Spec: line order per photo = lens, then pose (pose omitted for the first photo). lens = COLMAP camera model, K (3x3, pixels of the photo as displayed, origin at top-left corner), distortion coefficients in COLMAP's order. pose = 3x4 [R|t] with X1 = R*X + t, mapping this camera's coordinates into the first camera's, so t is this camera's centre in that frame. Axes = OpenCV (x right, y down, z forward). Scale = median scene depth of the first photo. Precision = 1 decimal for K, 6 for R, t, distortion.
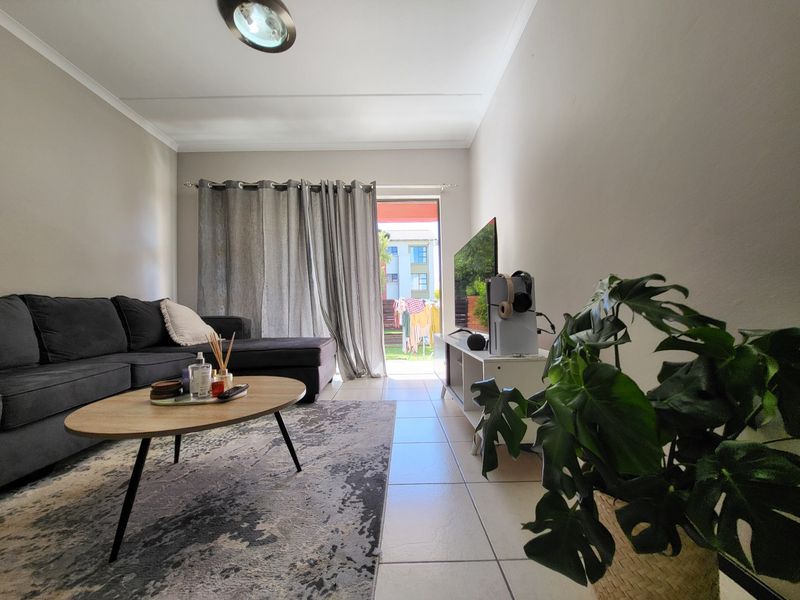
lens RADIAL K [[314.9, 0, 397.8], [0, 314.9, 303.9], [0, 0, 1]] dist [0.000846, 0.000025]
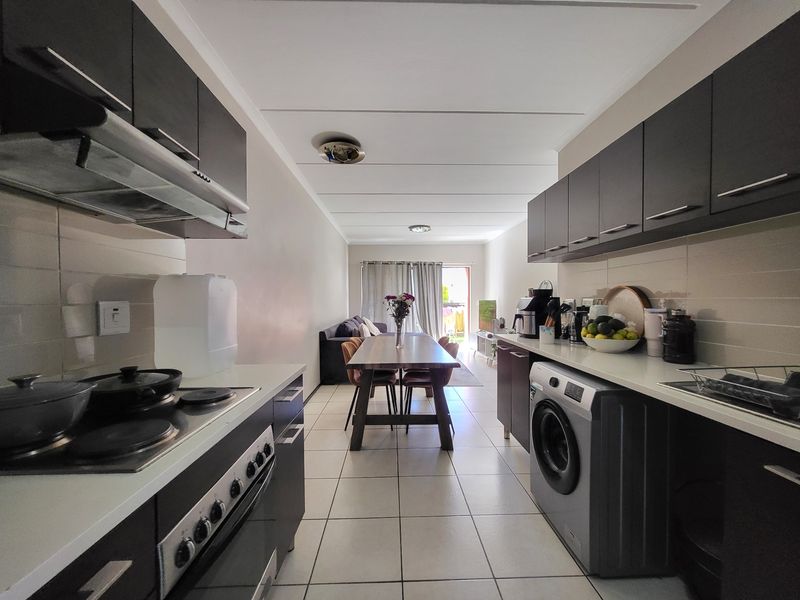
lens RADIAL K [[316.2, 0, 400.6], [0, 316.2, 303.9], [0, 0, 1]] dist [-0.000583, -0.000140]
pose [[0.999767, 0.013529, 0.016811, -0.779173], [-0.014121, 0.999265, 0.035625, -0.331848], [-0.016317, -0.035854, 0.999224, -2.389286]]
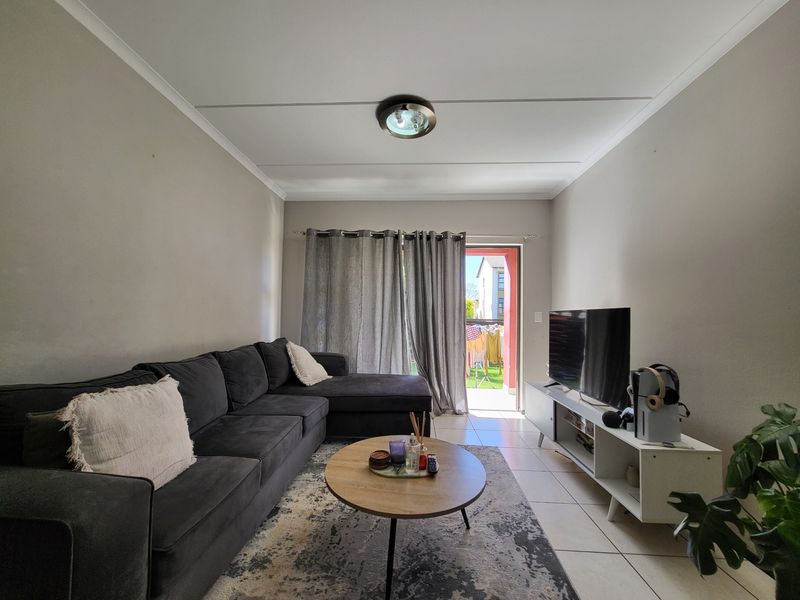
lens RADIAL K [[316.2, 0, 400.6], [0, 316.2, 303.9], [0, 0, 1]] dist [-0.000583, -0.000140]
pose [[0.997522, 0.034613, -0.061254, -0.429985], [-0.035479, 0.999284, -0.013110, -0.238564], [0.060757, 0.015251, 0.998036, -0.180359]]
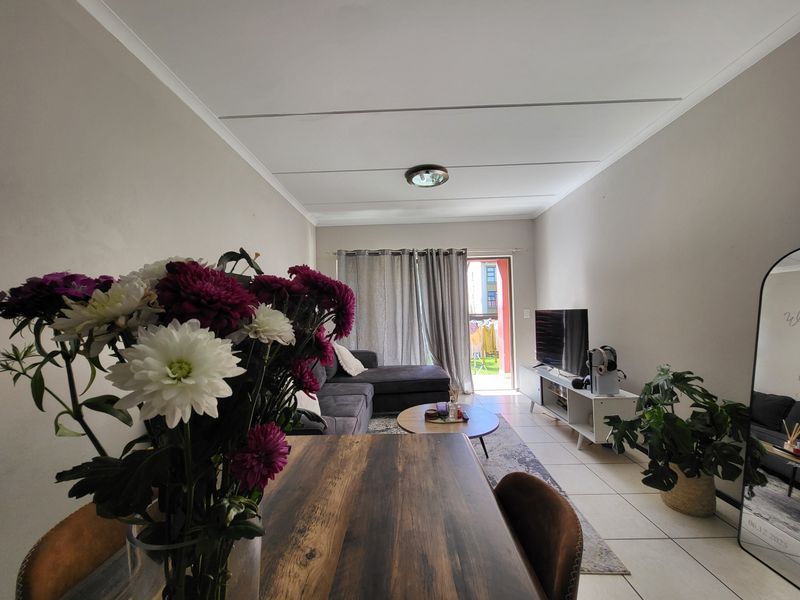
lens RADIAL K [[316.2, 0, 400.6], [0, 316.2, 303.9], [0, 0, 1]] dist [-0.000583, -0.000140]
pose [[0.999601, -0.007810, -0.027139, -0.626000], [0.007788, 0.999969, -0.000924, -0.300752], [0.027146, 0.000712, 0.999631, -0.701252]]
